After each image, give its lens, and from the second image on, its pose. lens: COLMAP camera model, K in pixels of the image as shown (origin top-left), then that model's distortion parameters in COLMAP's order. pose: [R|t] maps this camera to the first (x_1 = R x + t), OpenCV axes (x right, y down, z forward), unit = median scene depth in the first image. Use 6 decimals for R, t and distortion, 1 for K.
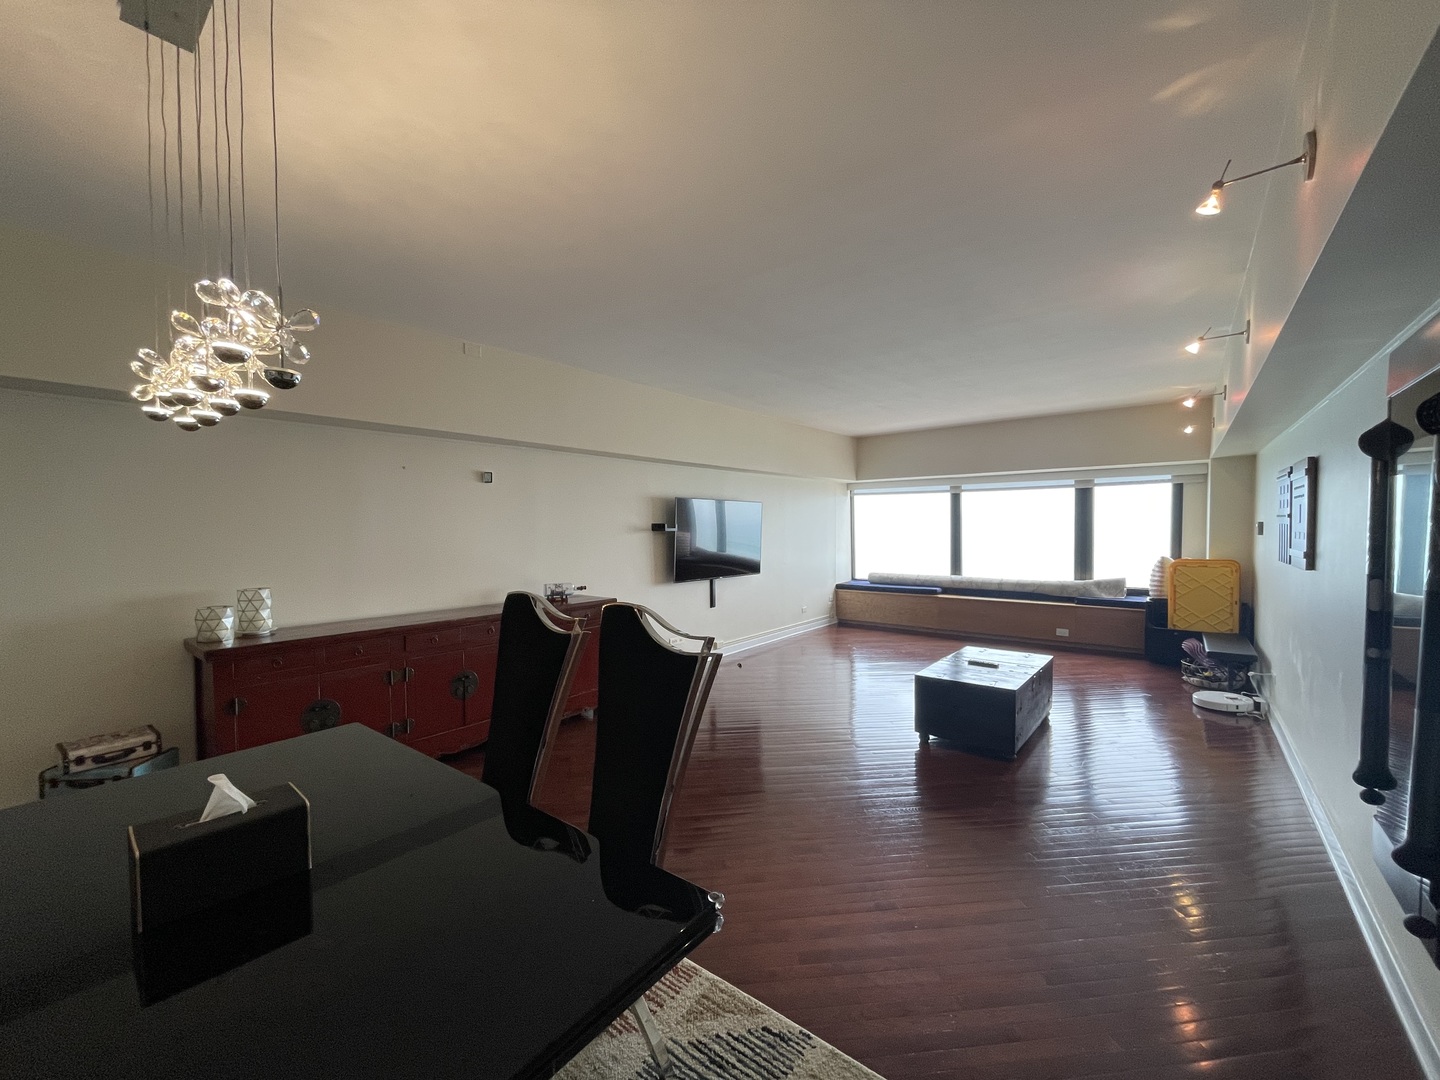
lens RADIAL K [[578.5, 0, 712.9], [0, 578.5, 544.2], [0, 0, 1]] dist [-0.000029, -0.000865]
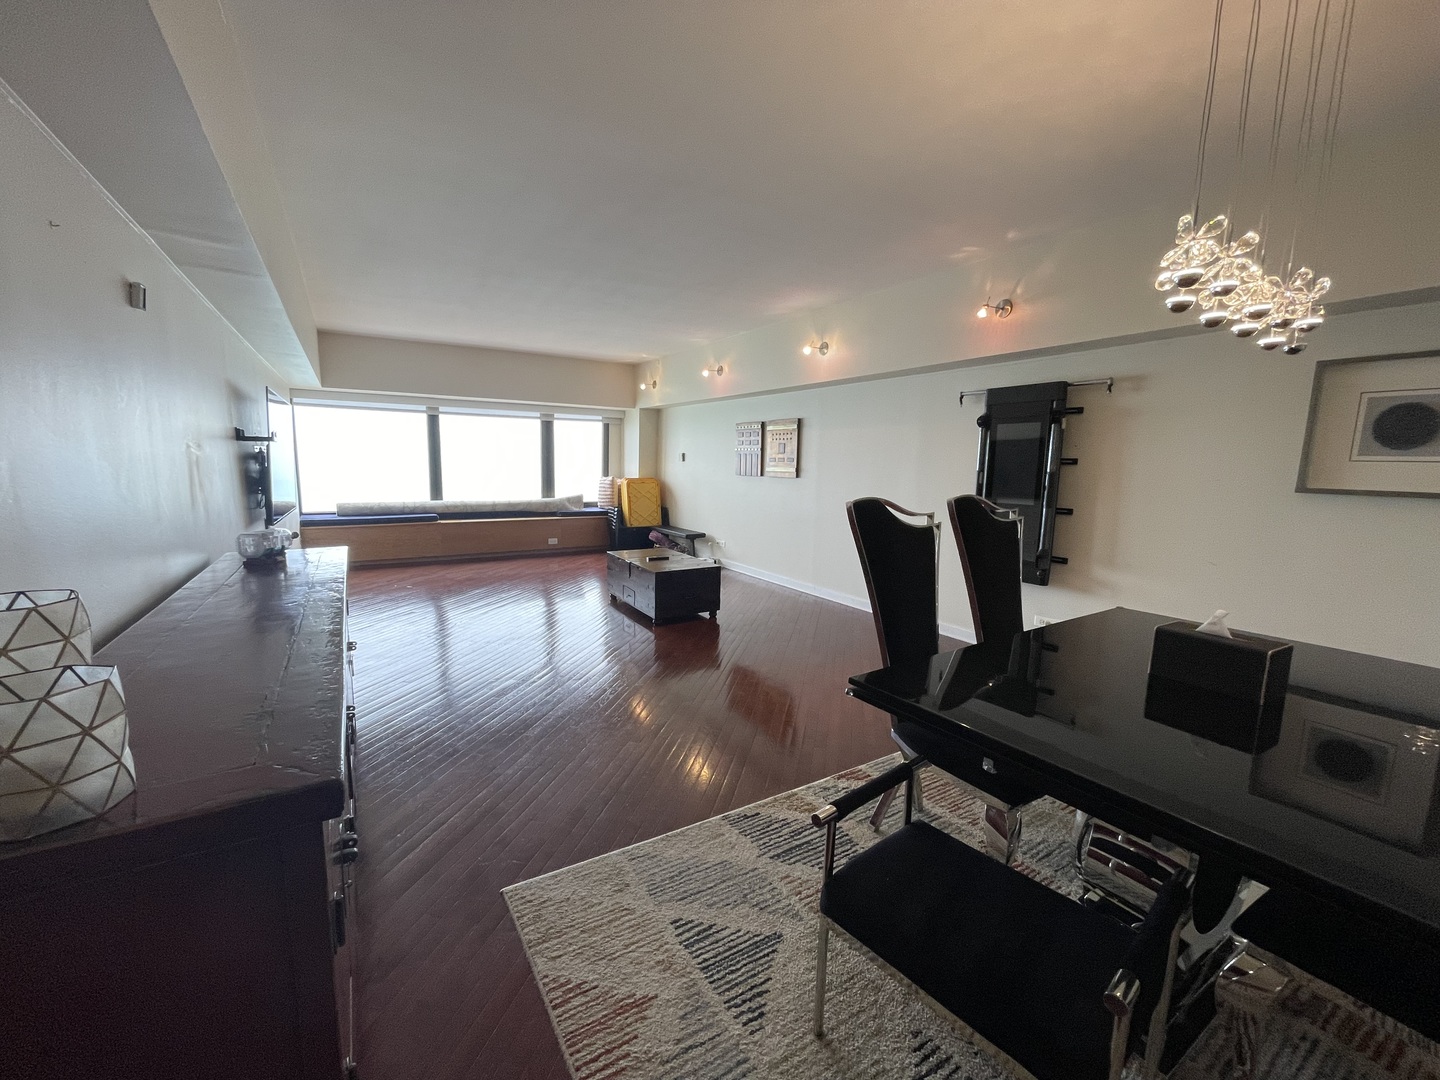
lens RADIAL K [[578.5, 0, 717.6], [0, 578.5, 544.2], [0, 0, 1]] dist [-0.000029, -0.000865]
pose [[0.333579, -0.120701, 0.934963, -0.436883], [0.006936, 0.992057, 0.125597, 0.009597], [-0.942697, -0.035411, 0.331767, 0.291599]]
